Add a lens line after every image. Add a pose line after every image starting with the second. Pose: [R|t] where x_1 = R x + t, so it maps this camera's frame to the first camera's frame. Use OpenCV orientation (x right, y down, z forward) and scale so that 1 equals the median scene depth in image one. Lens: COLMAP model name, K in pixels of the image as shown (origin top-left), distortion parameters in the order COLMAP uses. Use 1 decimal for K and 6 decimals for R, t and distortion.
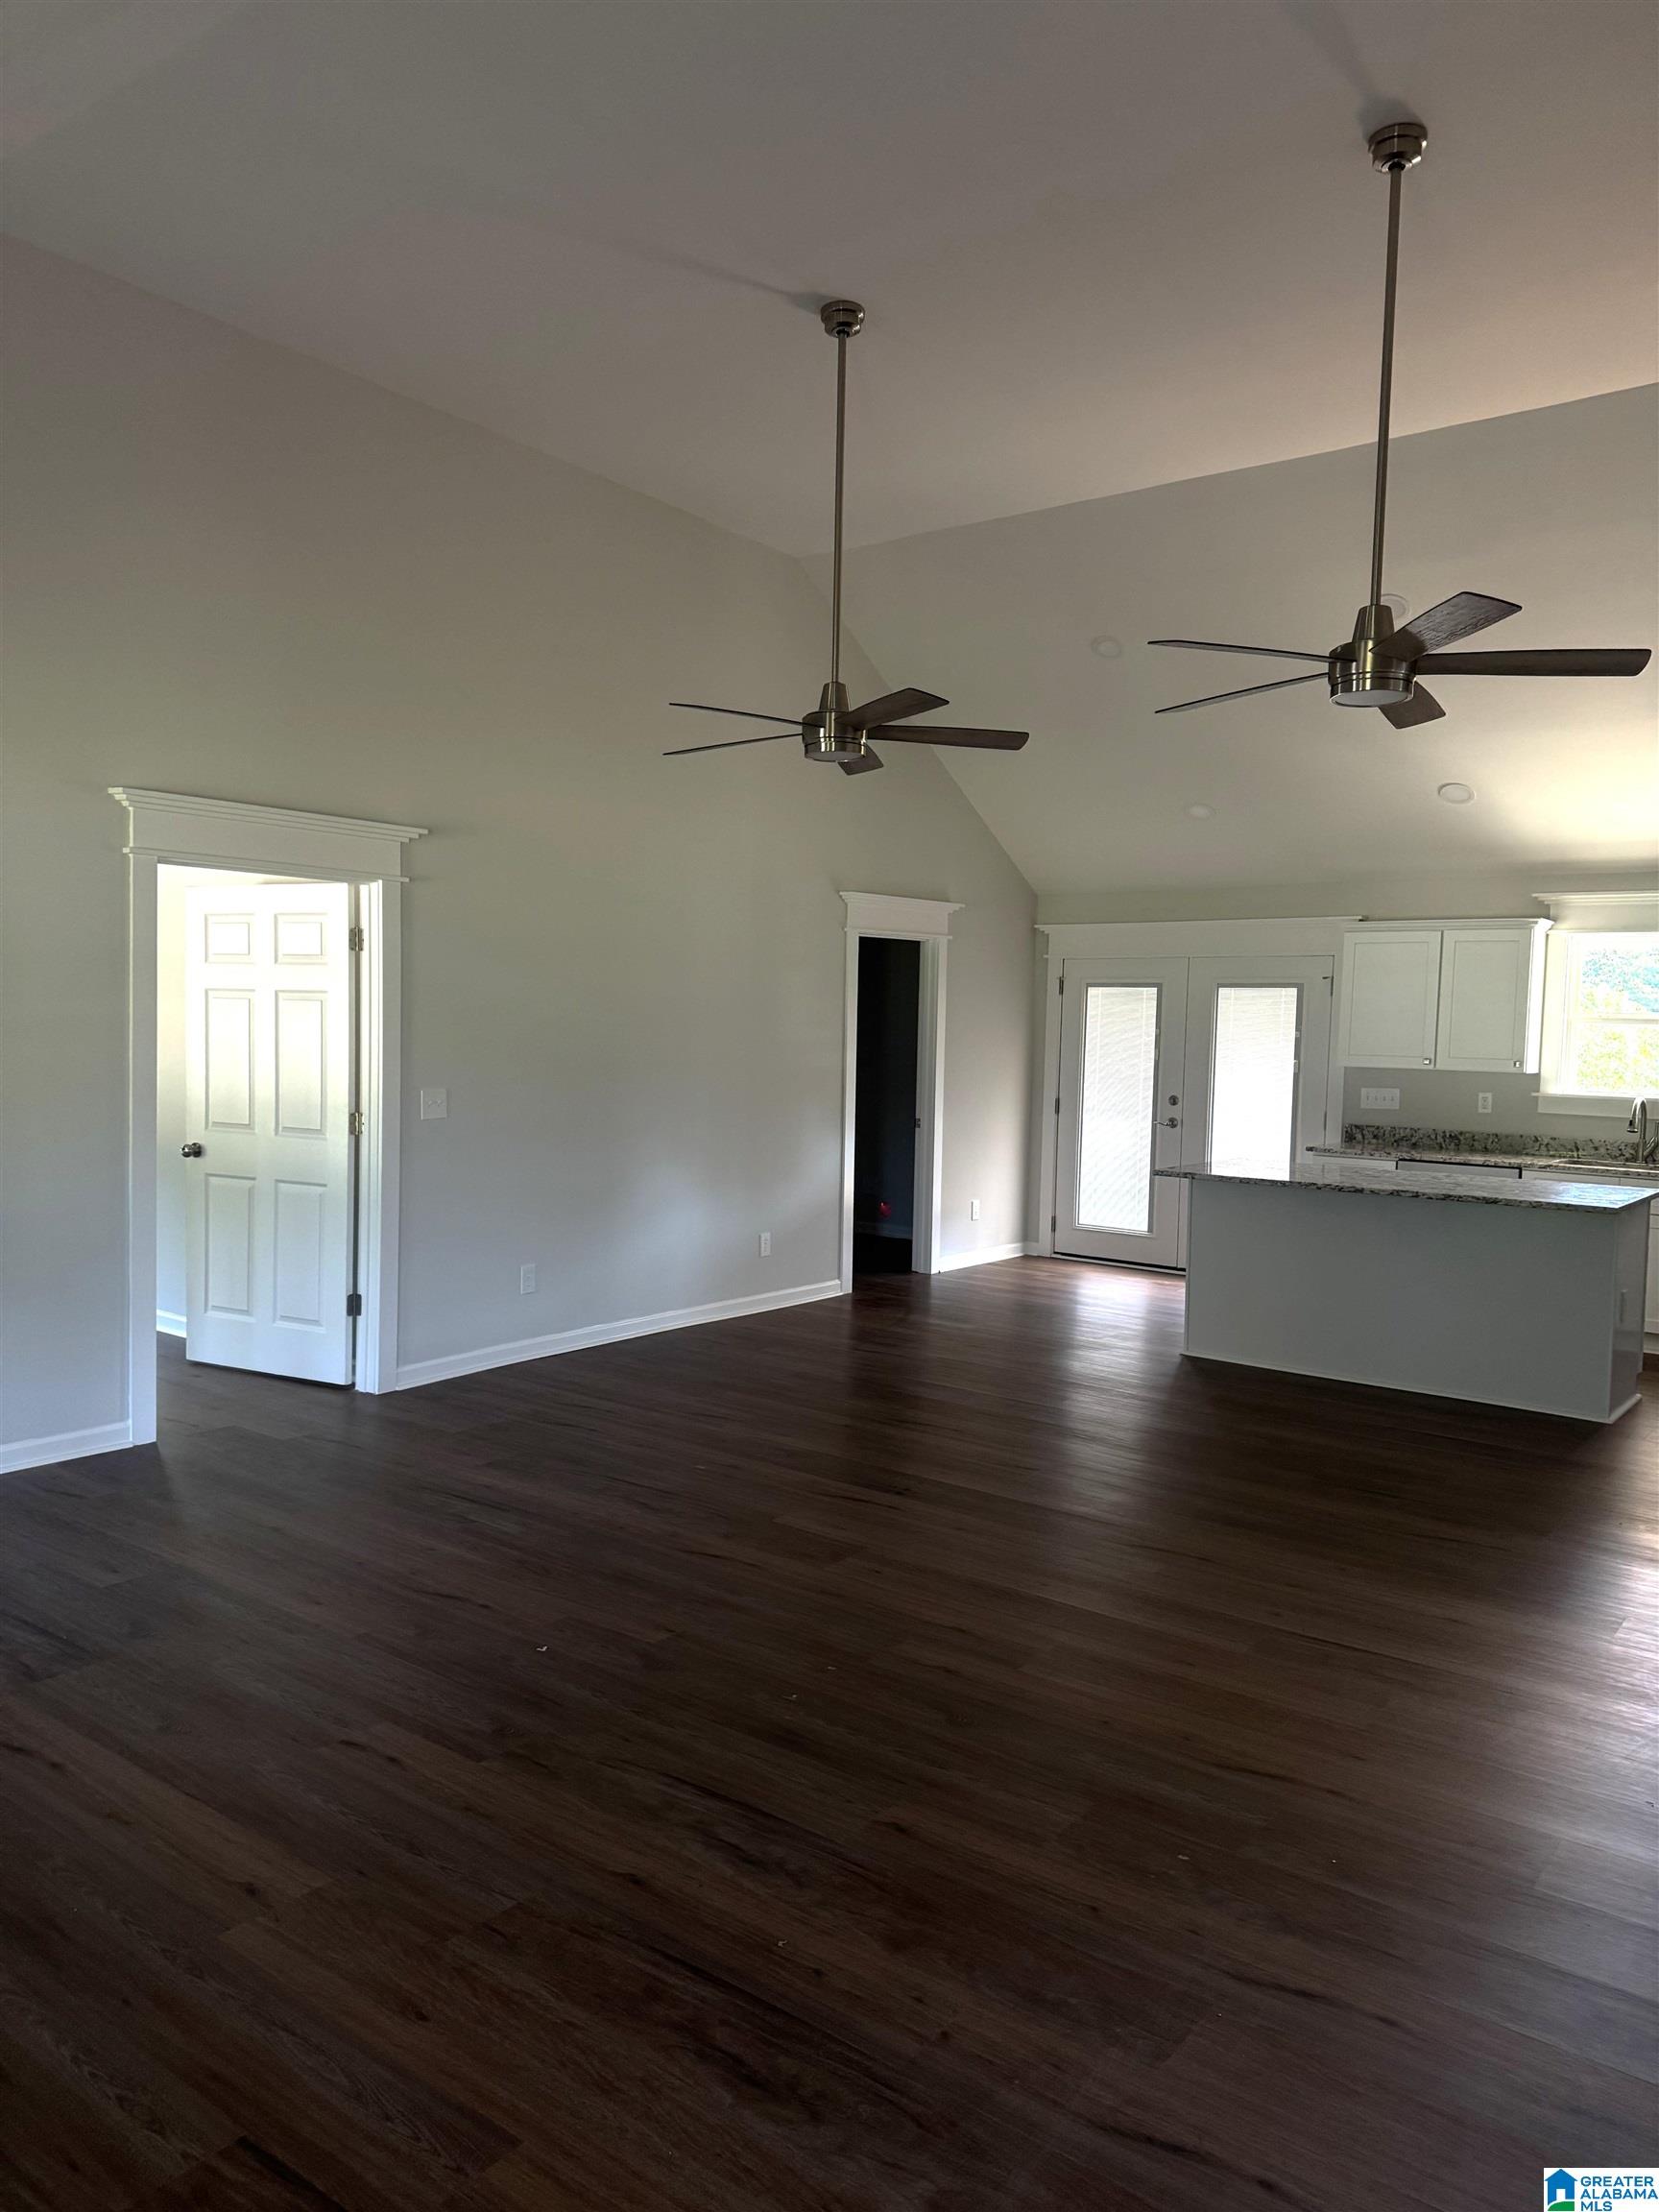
lens RADIAL K [[1488.6, 0, 829.5], [0, 1488.6, 1106.0], [0, 0, 1]] dist [0.064919, -0.064392]
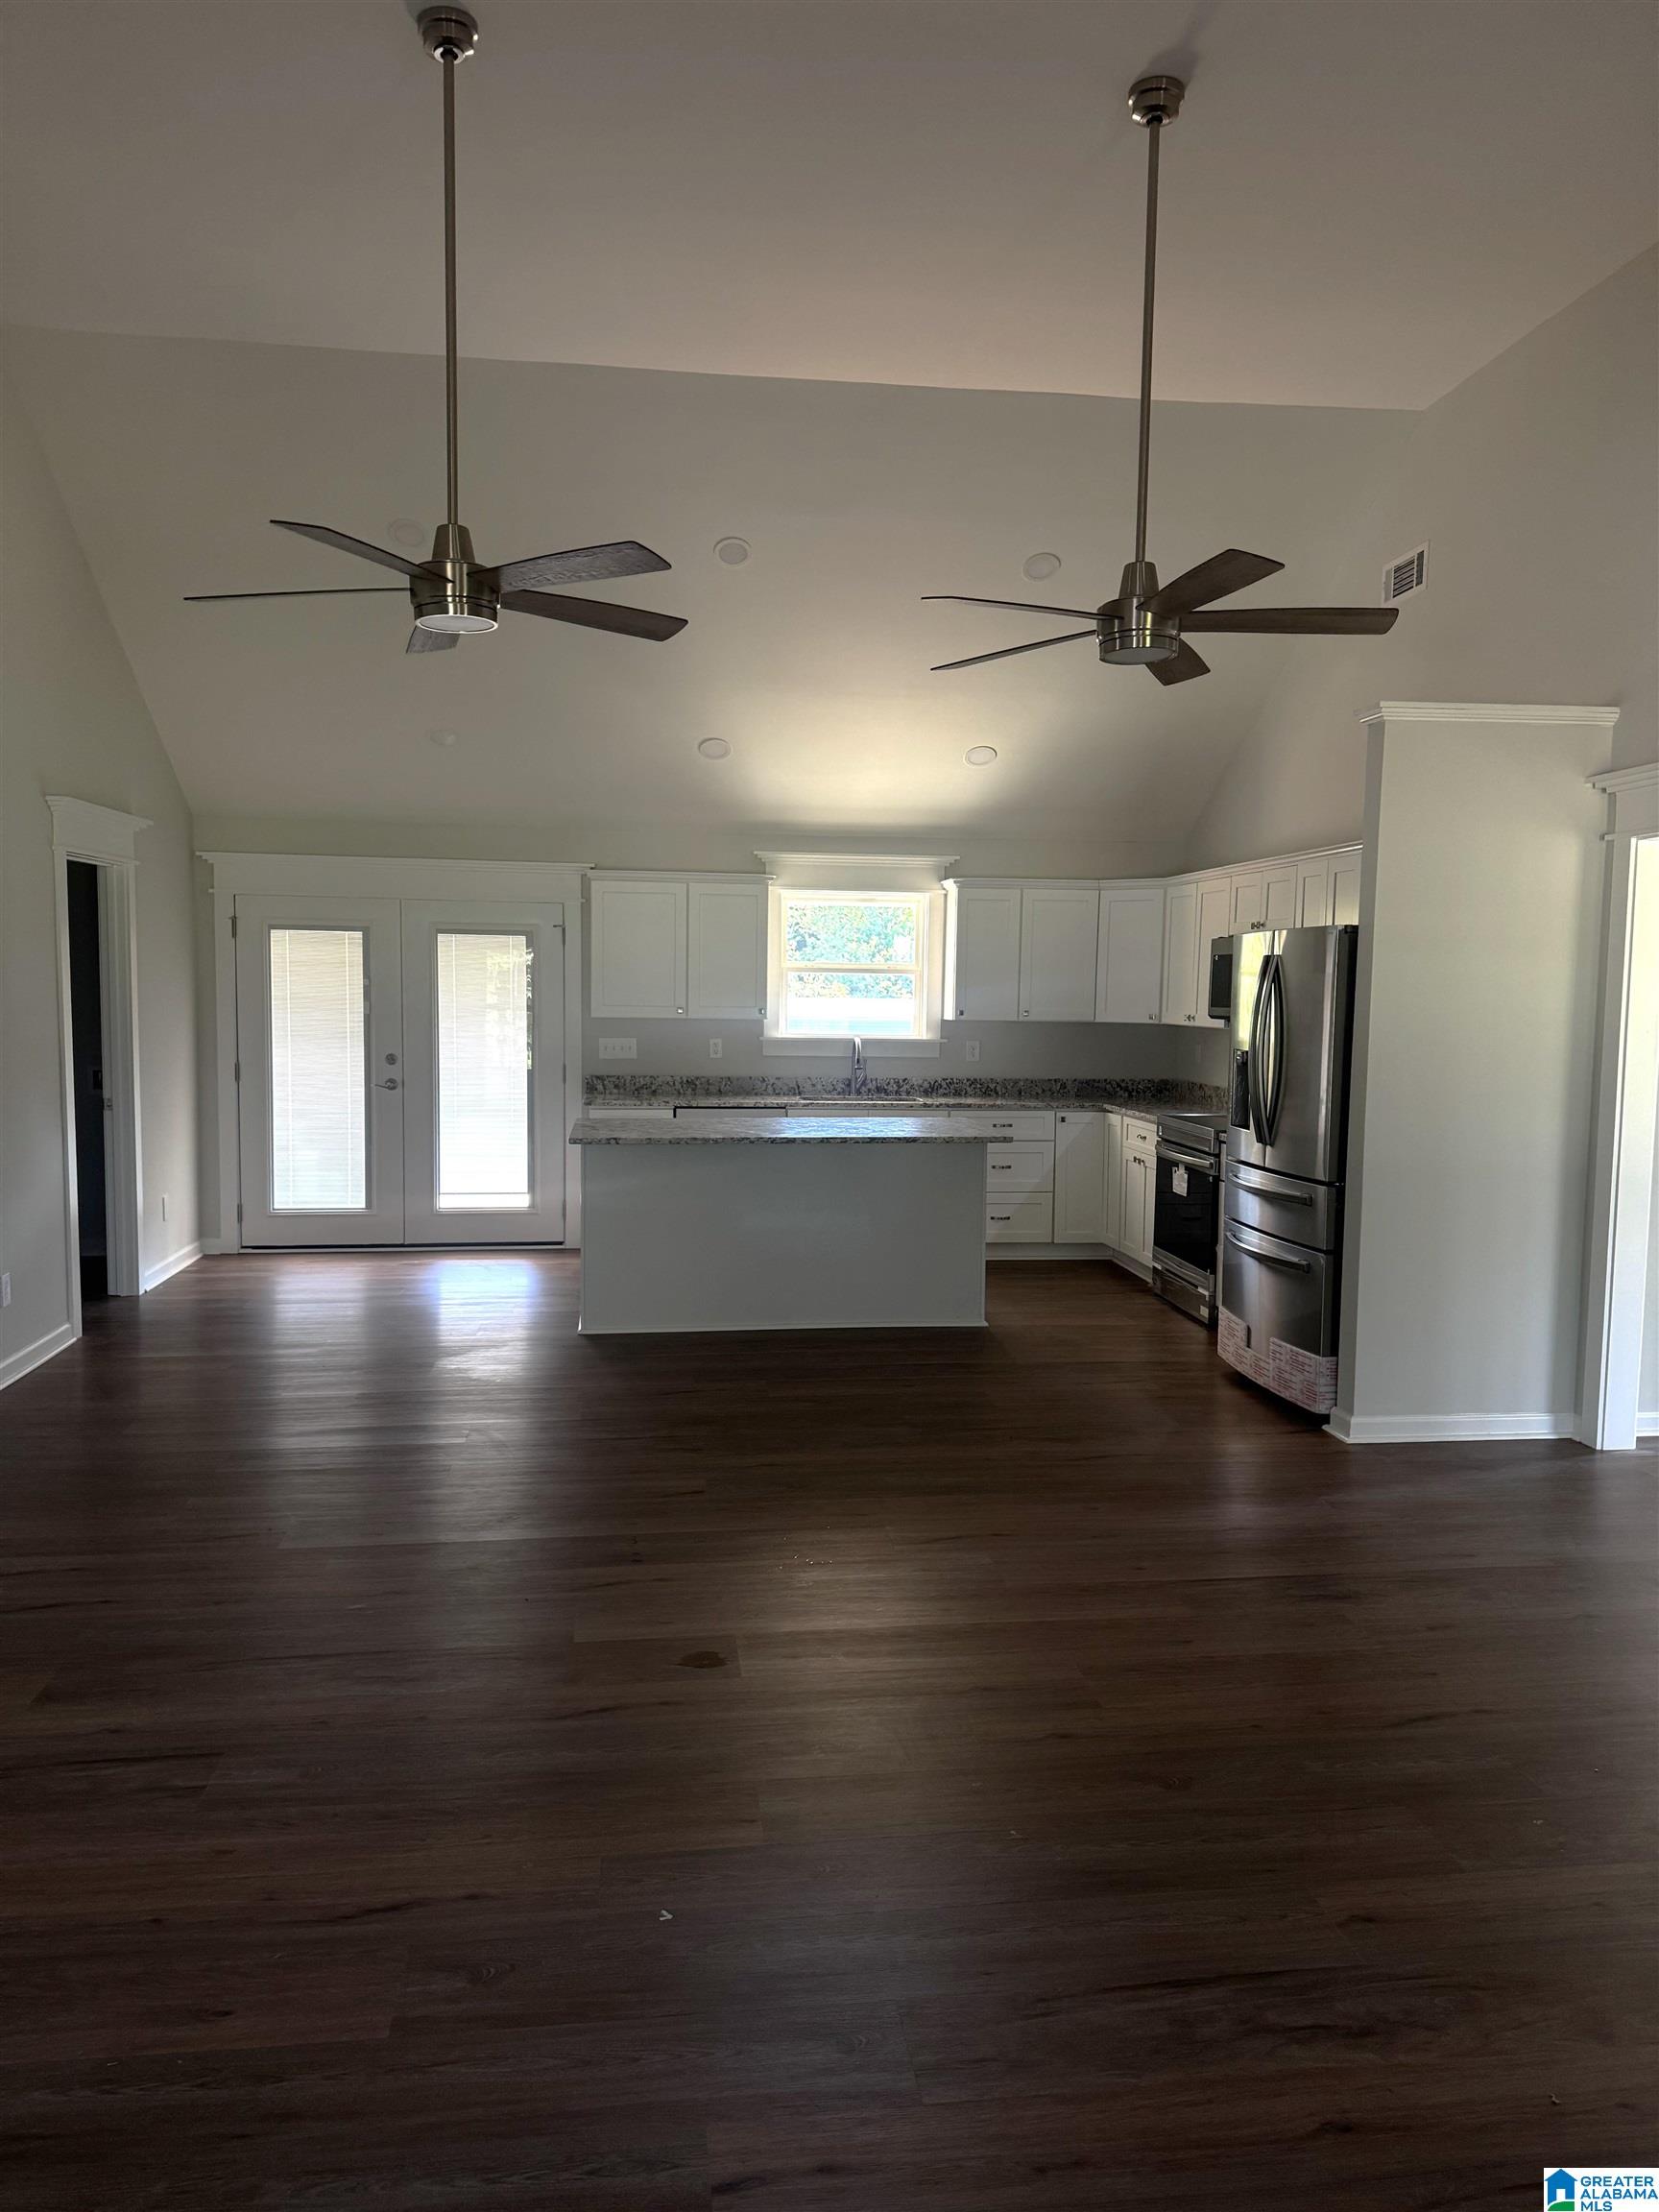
lens RADIAL K [[1523.1, 0, 755.0], [0, 1523.1, 1101.8], [0, 0, 1]] dist [0.045632, -0.028171]
pose [[0.710666, -0.065921, 0.700434, -0.287450], [0.042790, 0.997807, 0.050493, -0.016870], [-0.702227, -0.005912, 0.711928, 0.223659]]
